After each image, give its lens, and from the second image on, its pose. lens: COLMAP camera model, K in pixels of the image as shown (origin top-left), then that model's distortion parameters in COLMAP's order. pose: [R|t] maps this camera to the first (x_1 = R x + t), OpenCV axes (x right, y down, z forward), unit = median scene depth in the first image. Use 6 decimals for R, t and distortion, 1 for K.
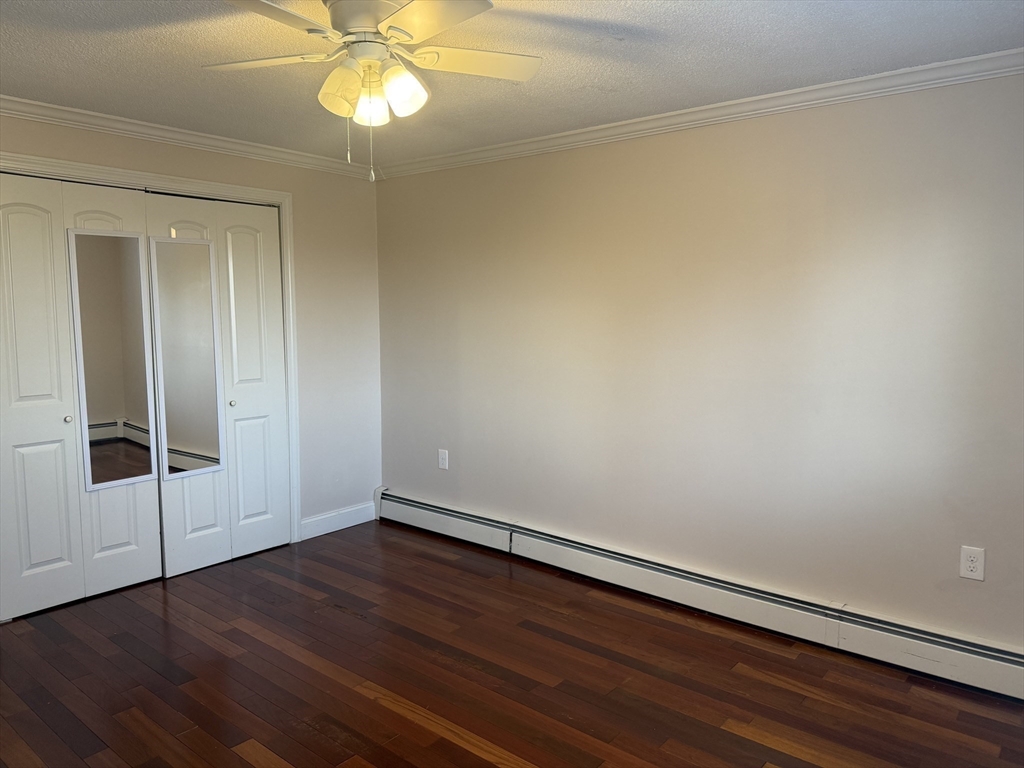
lens RADIAL K [[722.8, 0, 510.4], [0, 722.8, 383.0], [0, 0, 1]] dist [0.059558, -0.087958]
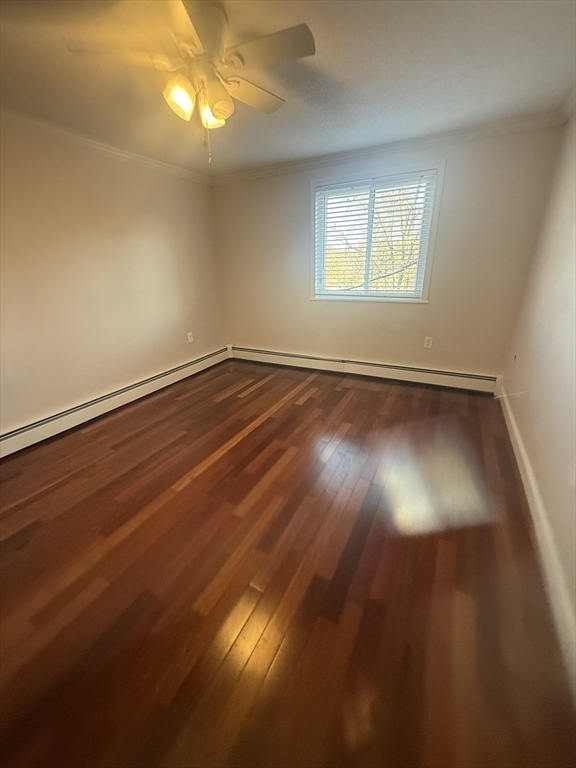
lens RADIAL K [[308.9, 0, 287.3], [0, 308.9, 383.7], [0, 0, 1]] dist [-0.000648, -0.000017]
pose [[-0.218650, -0.346712, 0.912131, -0.770586], [0.138629, 0.914231, 0.380741, -0.036032], [-0.965906, 0.209697, -0.151832, 0.761651]]
